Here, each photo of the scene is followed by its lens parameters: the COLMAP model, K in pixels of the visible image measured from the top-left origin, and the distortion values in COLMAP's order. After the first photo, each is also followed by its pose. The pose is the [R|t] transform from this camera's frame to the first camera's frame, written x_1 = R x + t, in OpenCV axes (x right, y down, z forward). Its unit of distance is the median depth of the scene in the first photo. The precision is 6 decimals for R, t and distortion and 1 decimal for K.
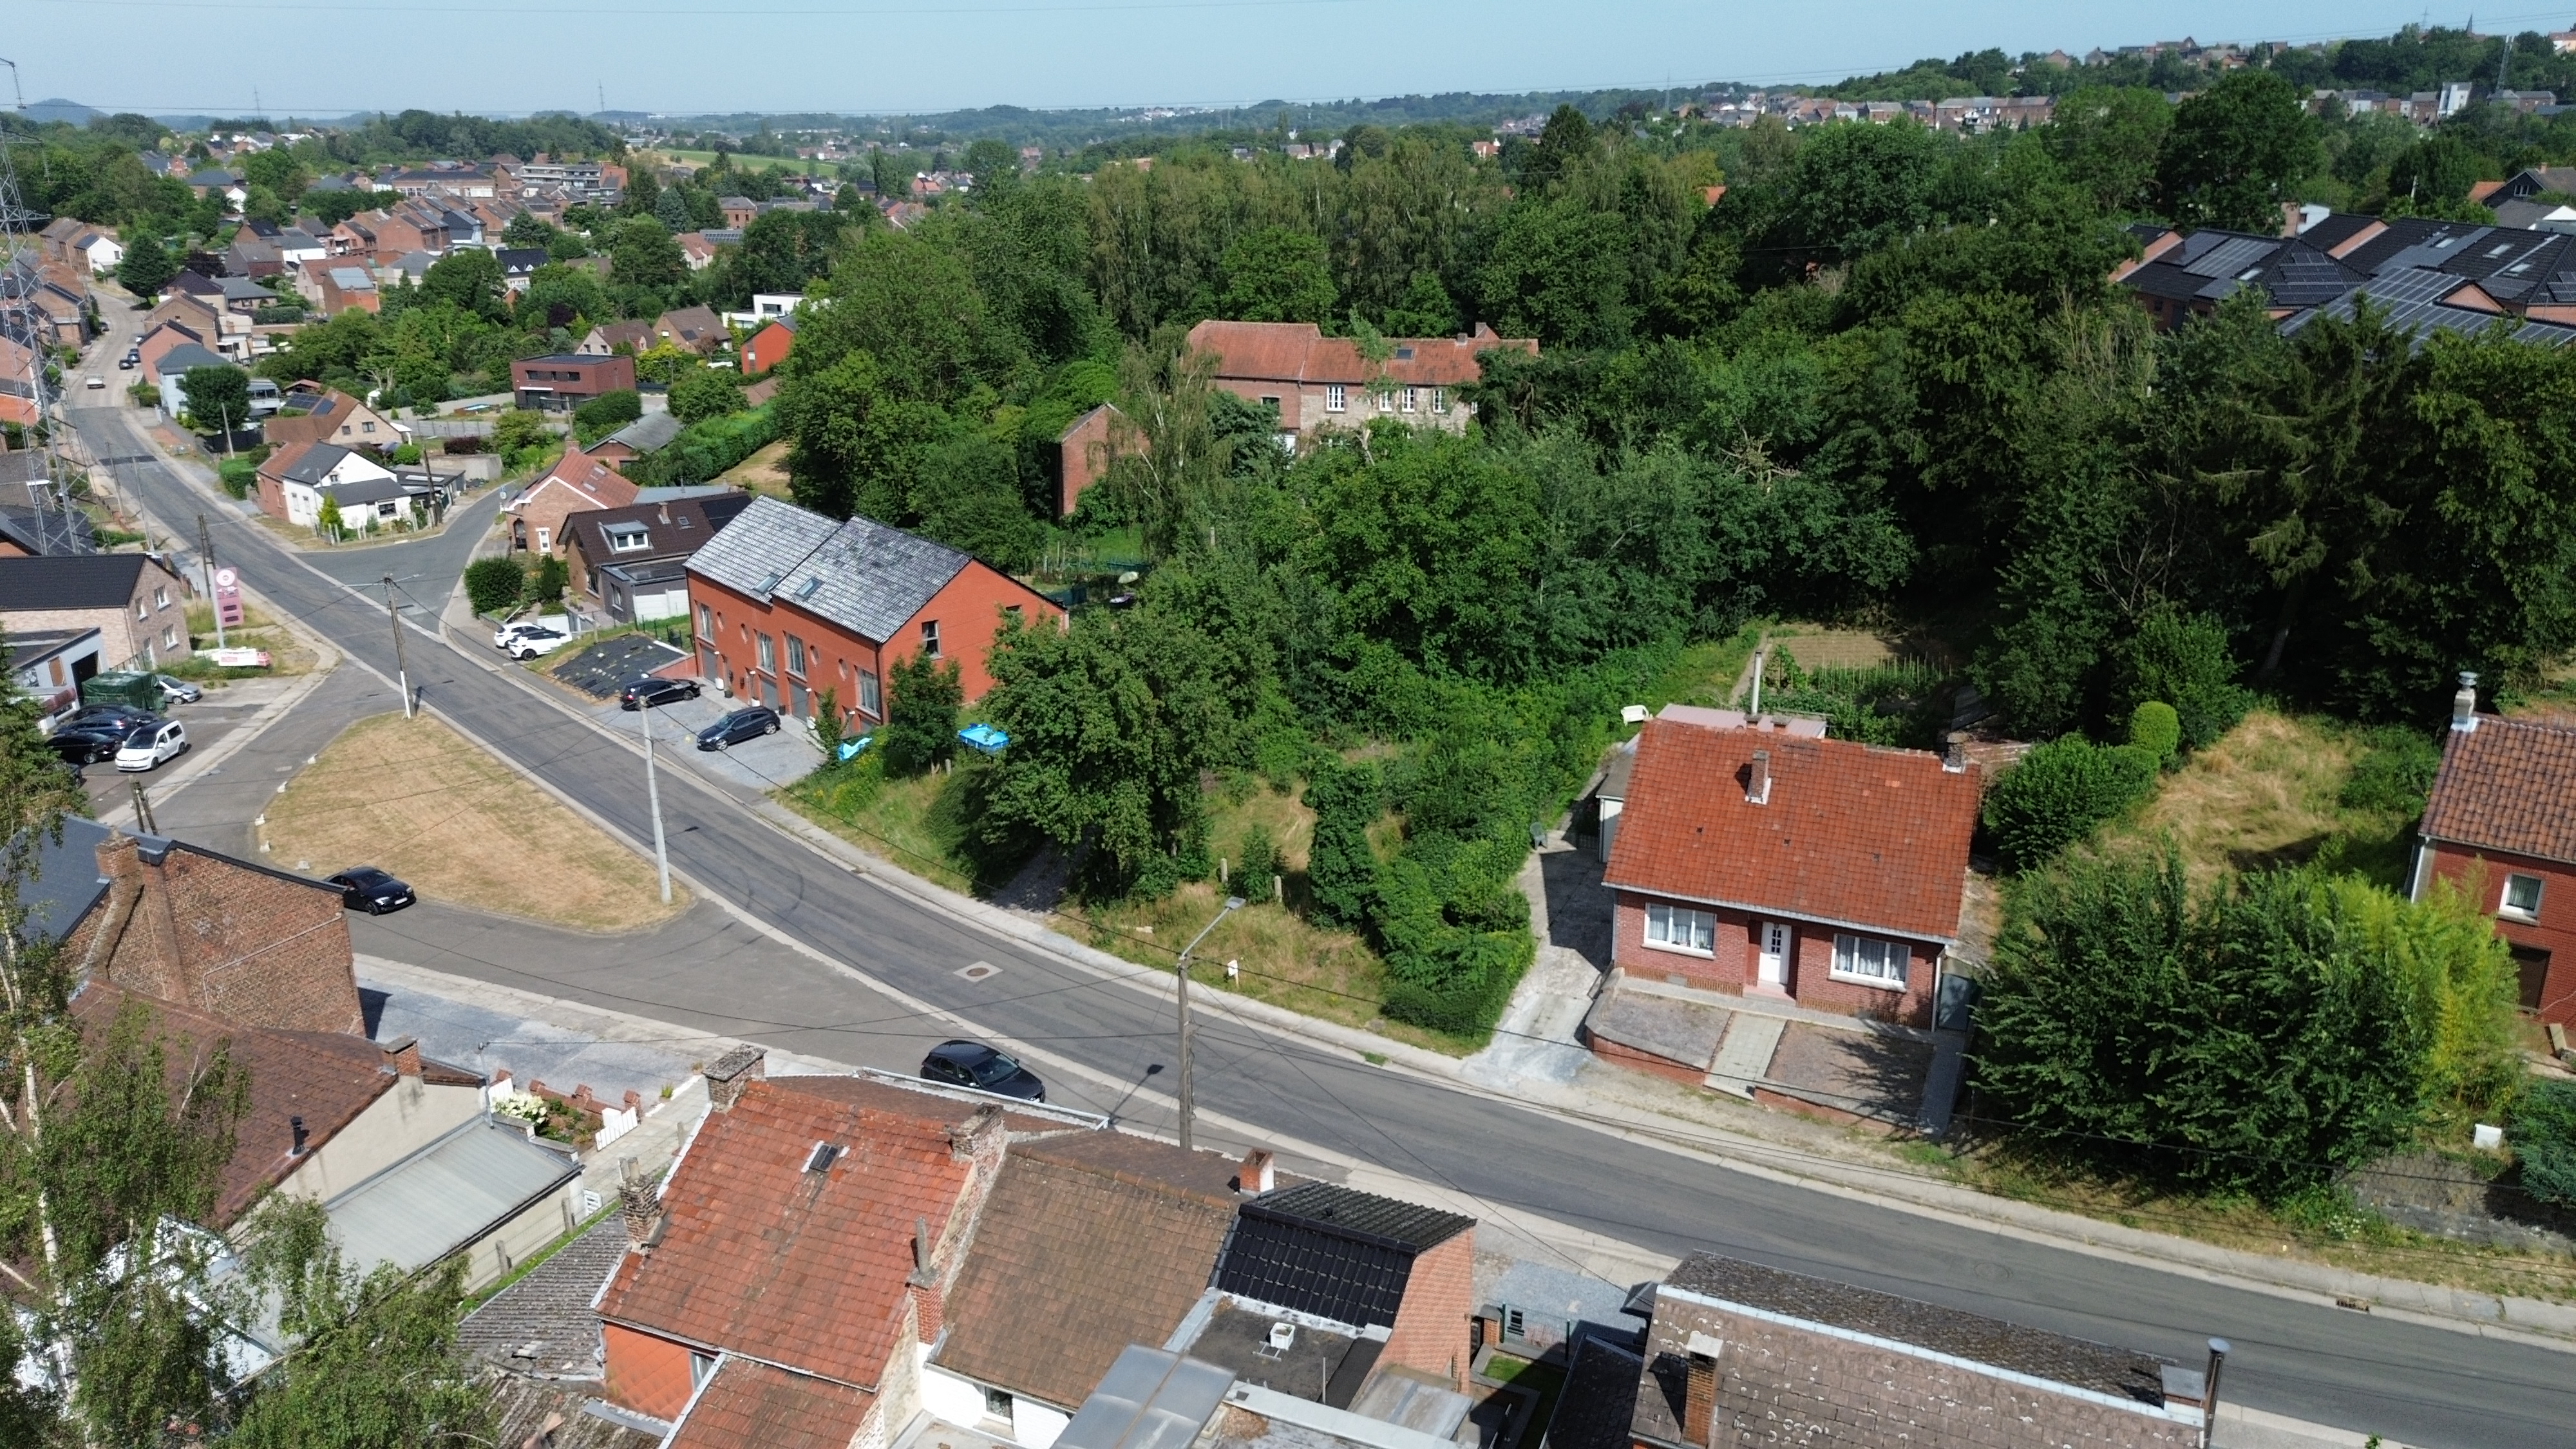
lens RADIAL K [[1831.4, 0, 1283.2], [0, 1831.4, 719.6], [0, 0, 1]] dist [0.062312, -0.064058]
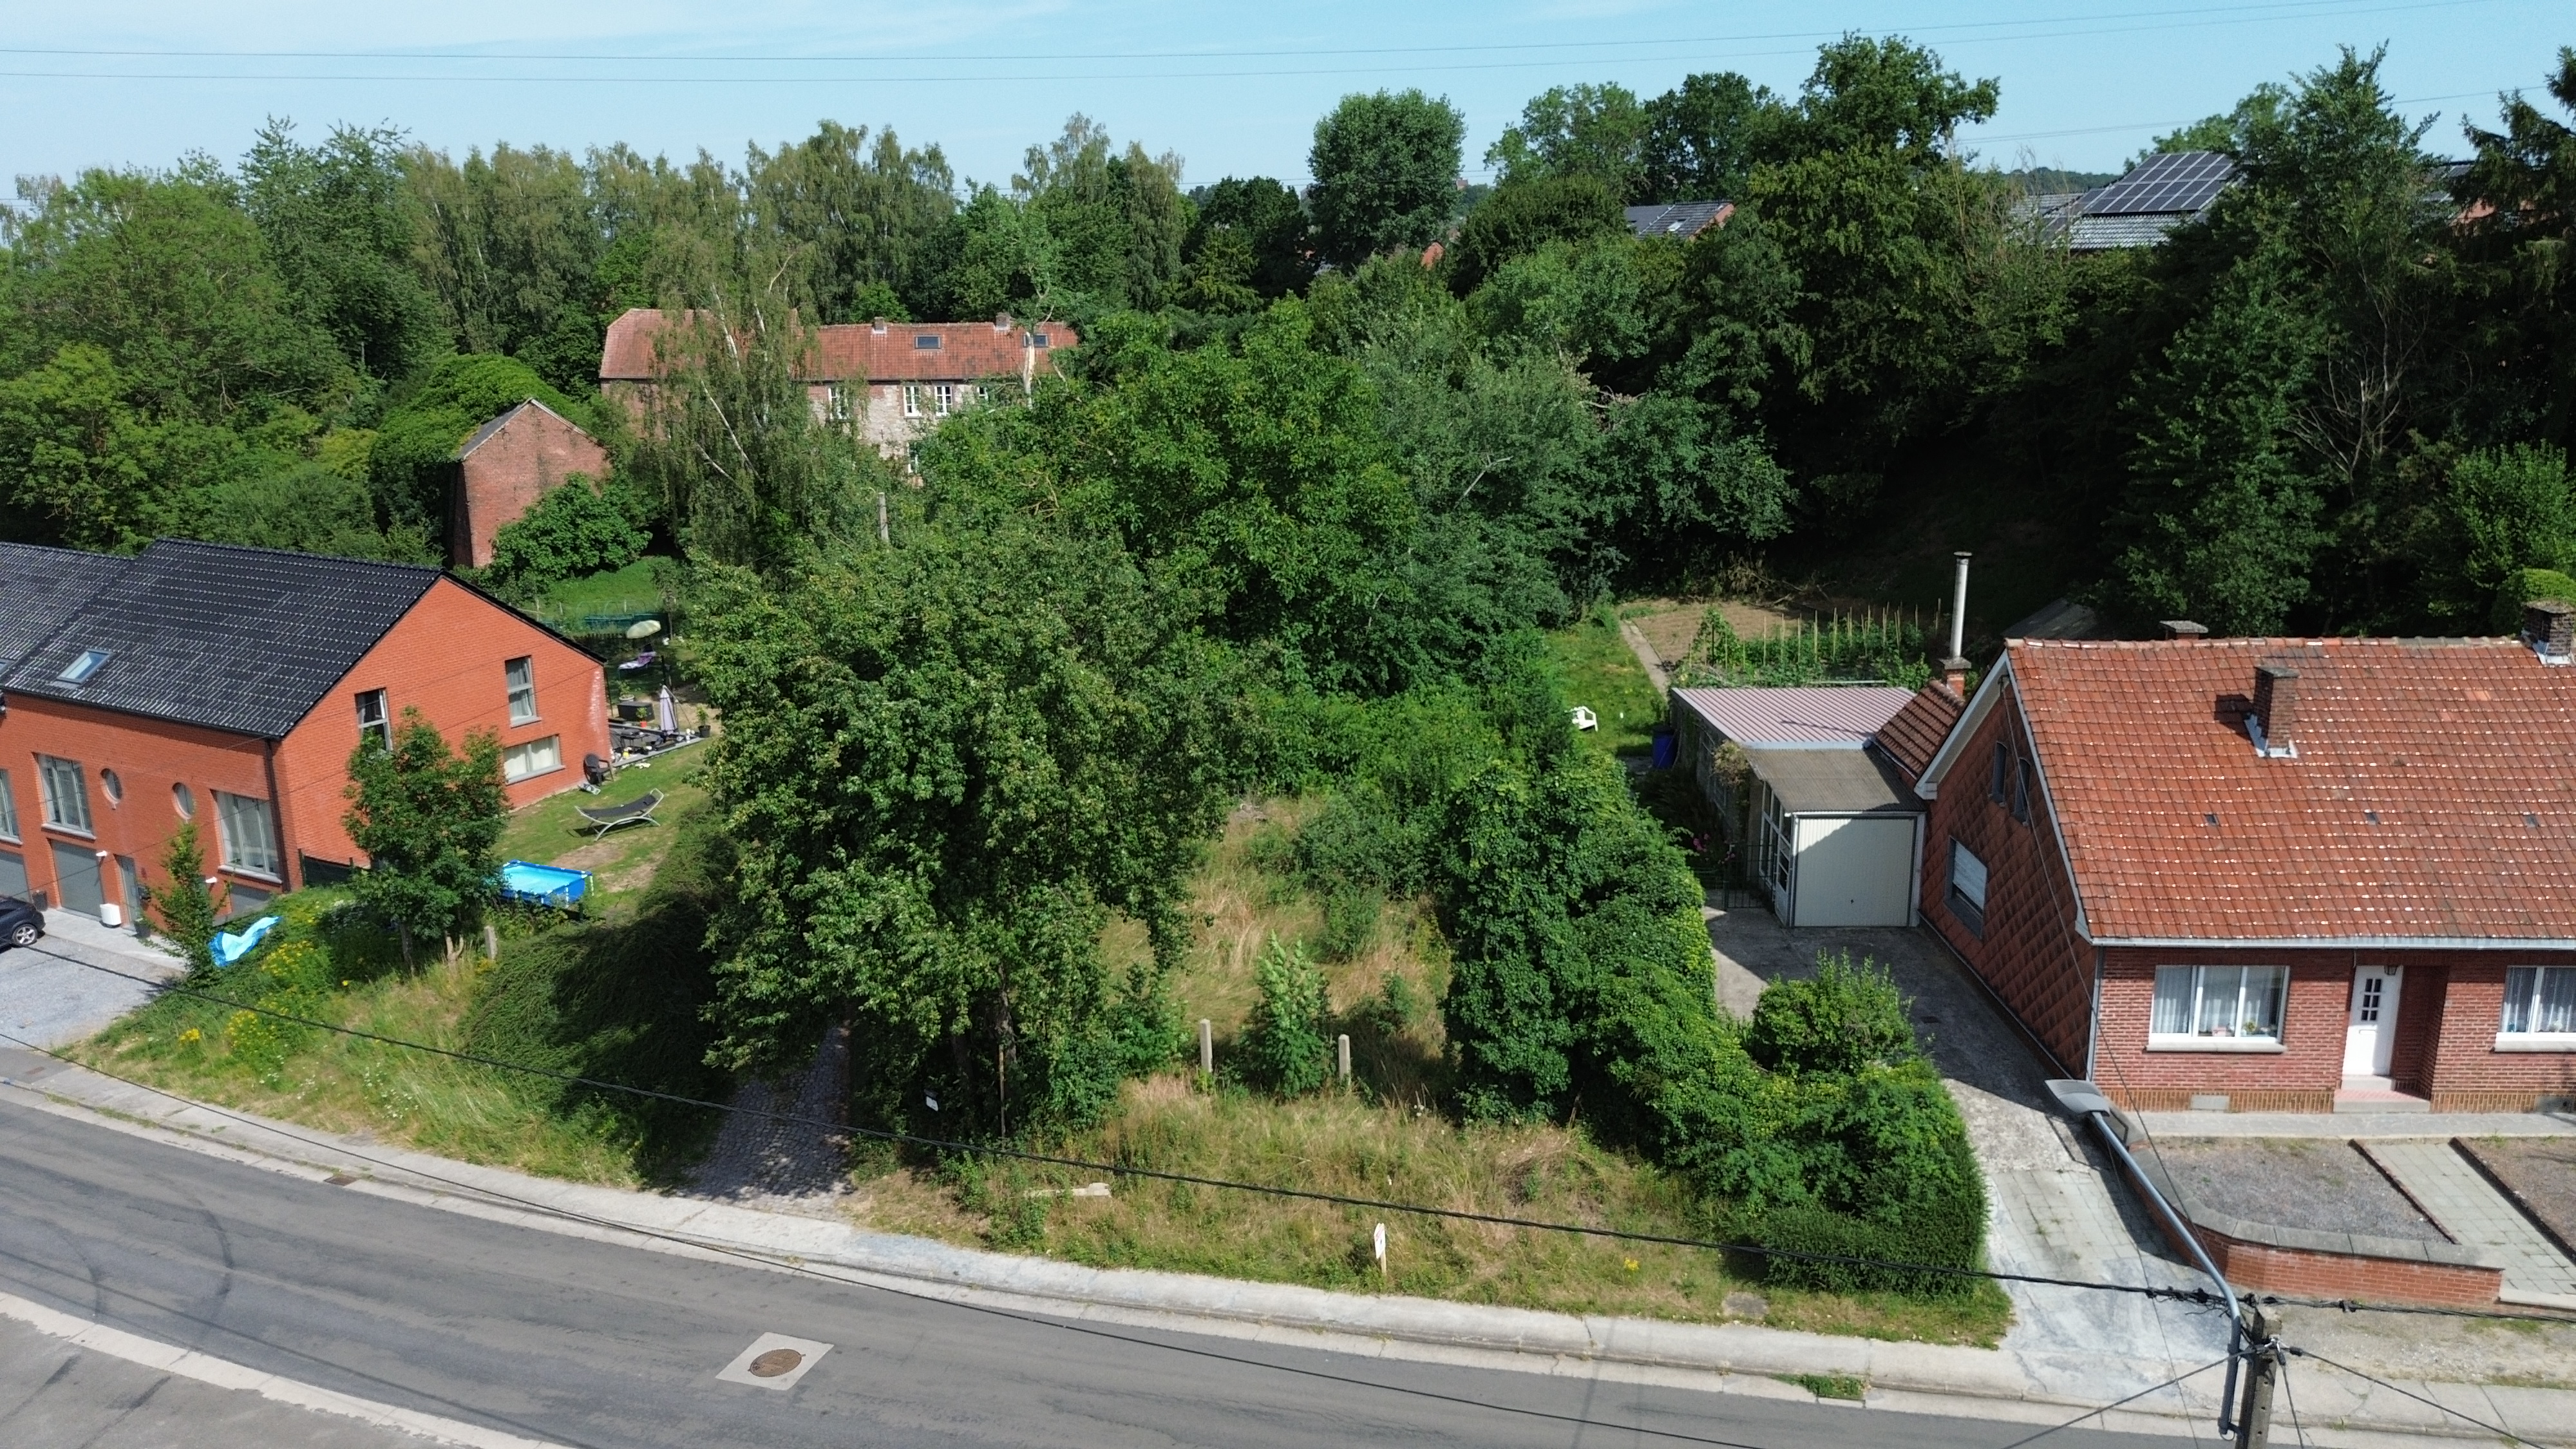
lens RADIAL K [[1831.4, 0, 1288.9], [0, 1831.4, 720.3], [0, 0, 1]] dist [0.062312, -0.064058]
pose [[0.919931, -0.095970, 0.380154, -0.167943], [0.123632, 0.991119, -0.048968, 0.017753], [-0.372078, 0.092046, 0.923626, 0.431392]]
